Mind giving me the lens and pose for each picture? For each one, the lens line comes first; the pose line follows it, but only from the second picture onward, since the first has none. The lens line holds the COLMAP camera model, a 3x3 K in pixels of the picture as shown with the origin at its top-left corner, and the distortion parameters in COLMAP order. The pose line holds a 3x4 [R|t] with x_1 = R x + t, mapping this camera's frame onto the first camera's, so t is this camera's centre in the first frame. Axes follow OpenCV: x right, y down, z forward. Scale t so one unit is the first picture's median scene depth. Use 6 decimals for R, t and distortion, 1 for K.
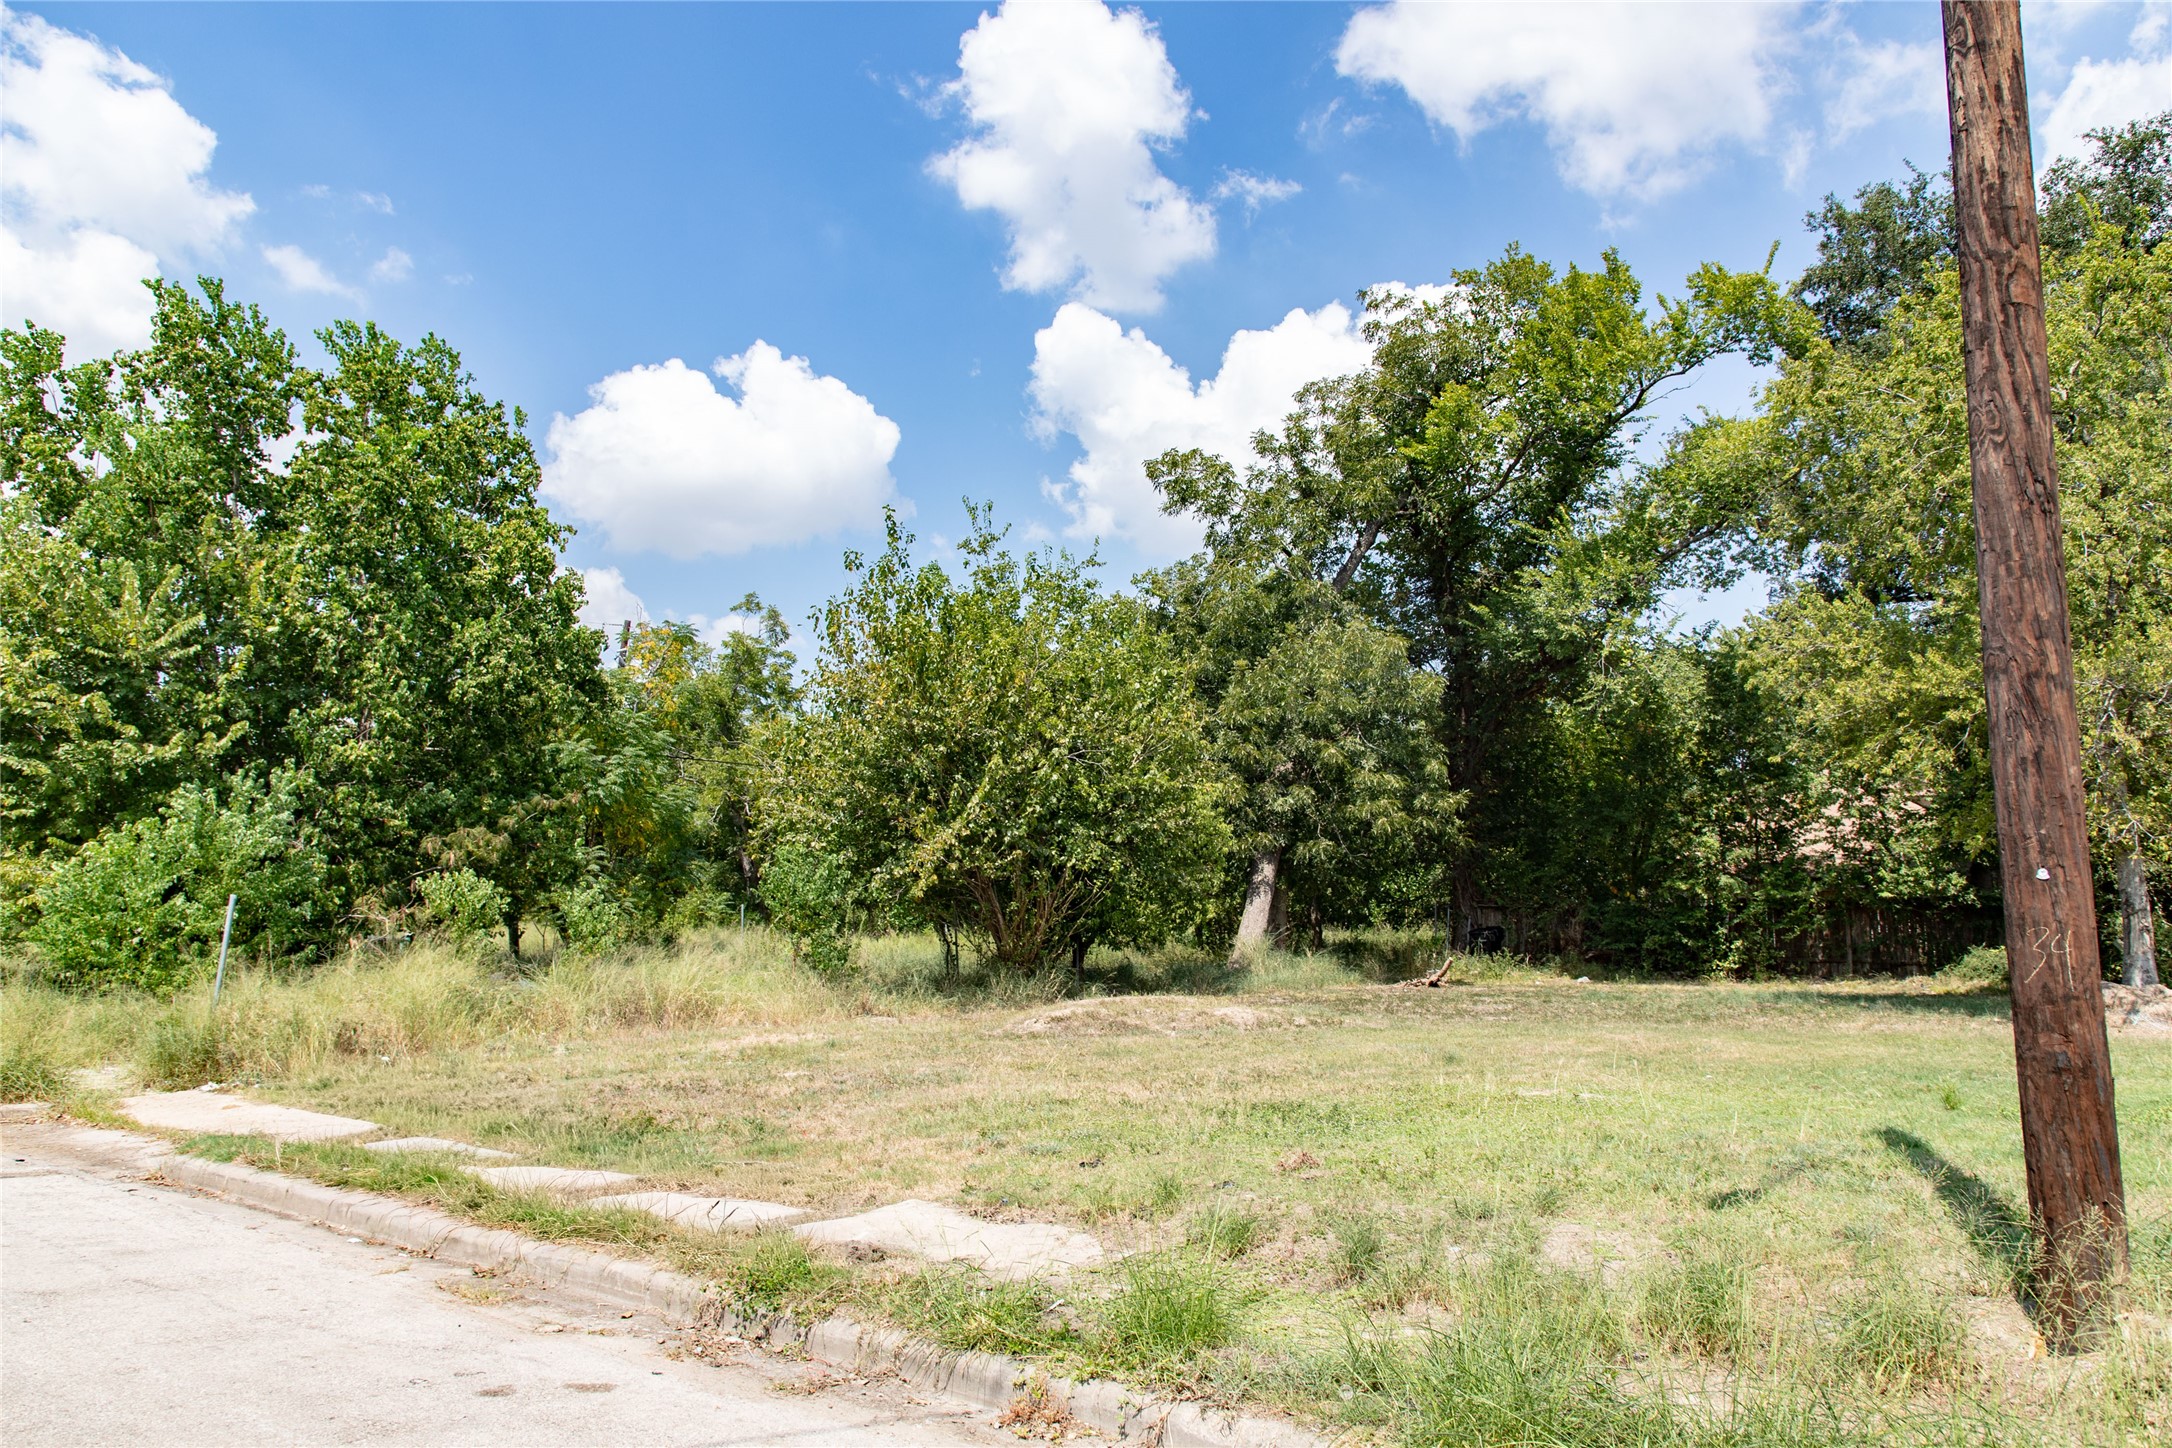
lens RADIAL K [[1464.2, 0, 1080.9], [0, 1464.2, 731.2], [0, 0, 1]] dist [0.000337, -0.001378]
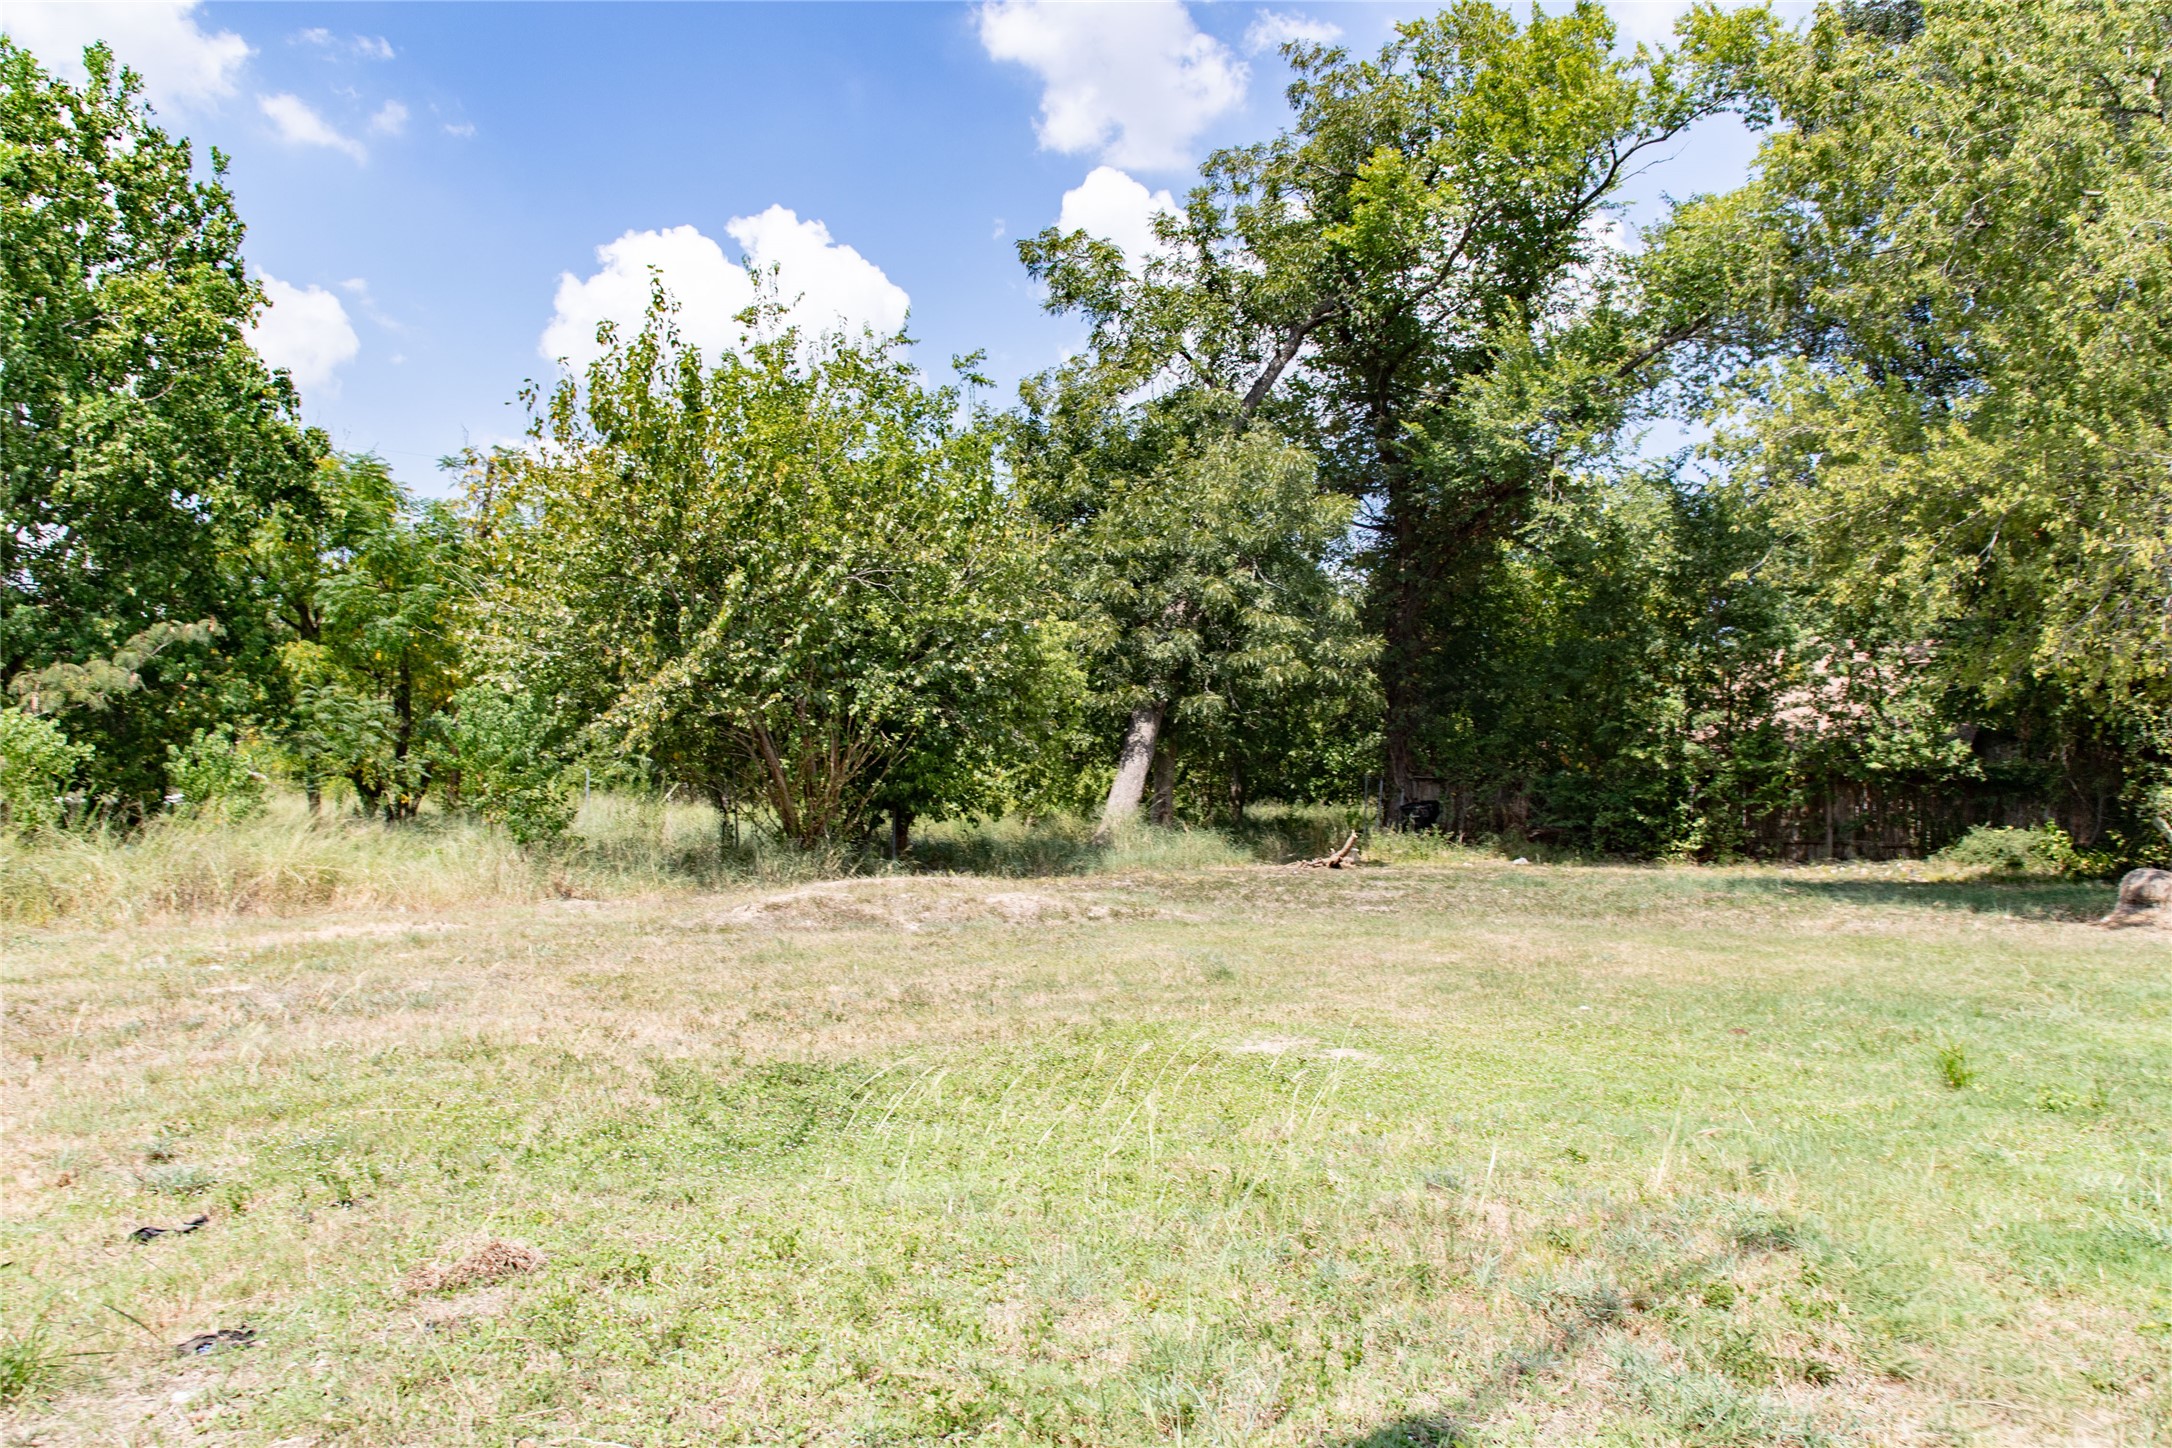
lens RADIAL K [[1464.2, 0, 1071.8], [0, 1464.2, 731.5], [0, 0, 1]] dist [0.000337, -0.001378]
pose [[0.999961, 0.008543, -0.002309, 0.084618], [-0.008322, 0.996536, 0.082740, 0.025541], [0.003008, -0.082717, 0.996569, 0.151923]]
